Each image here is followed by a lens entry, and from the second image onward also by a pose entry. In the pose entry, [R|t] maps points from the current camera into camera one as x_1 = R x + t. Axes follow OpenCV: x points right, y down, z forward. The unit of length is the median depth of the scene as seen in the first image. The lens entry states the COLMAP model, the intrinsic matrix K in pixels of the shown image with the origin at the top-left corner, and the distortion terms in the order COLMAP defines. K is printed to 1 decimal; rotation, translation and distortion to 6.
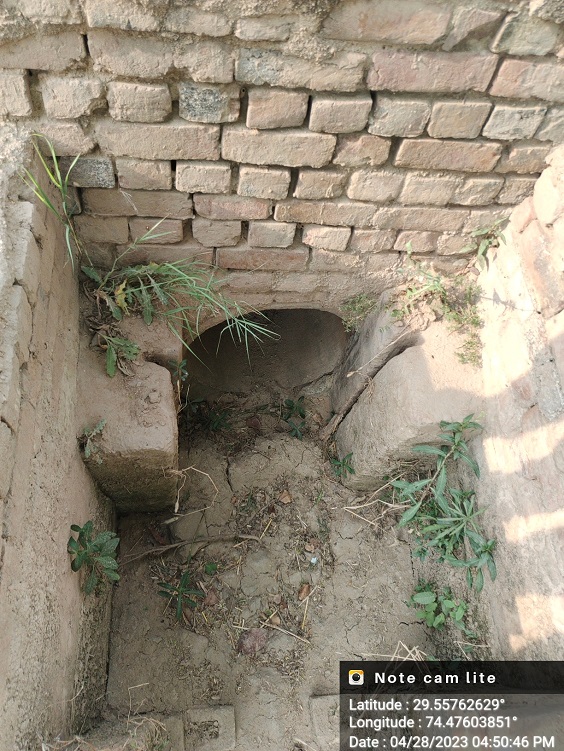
lens RADIAL K [[561.3, 0, 286.3], [0, 561.3, 385.2], [0, 0, 1]] dist [-0.003432, -0.009086]
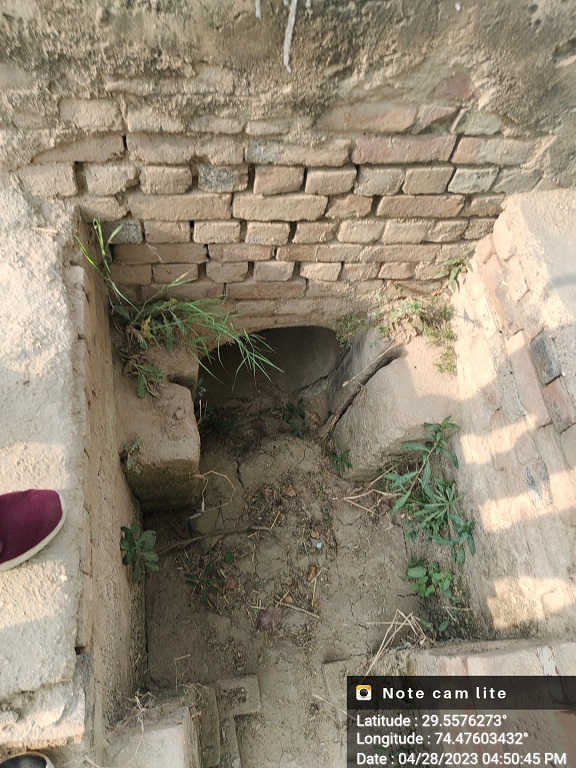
lens RADIAL K [[571.4, 0, 288.0], [0, 571.4, 384.0], [0, 0, 1]] dist [0.003317, 0.001585]
pose [[0.998641, -0.046295, 0.023954, -0.036724], [0.045686, 0.998633, 0.025382, -0.062866], [-0.025096, -0.024253, 0.999391, -0.198591]]
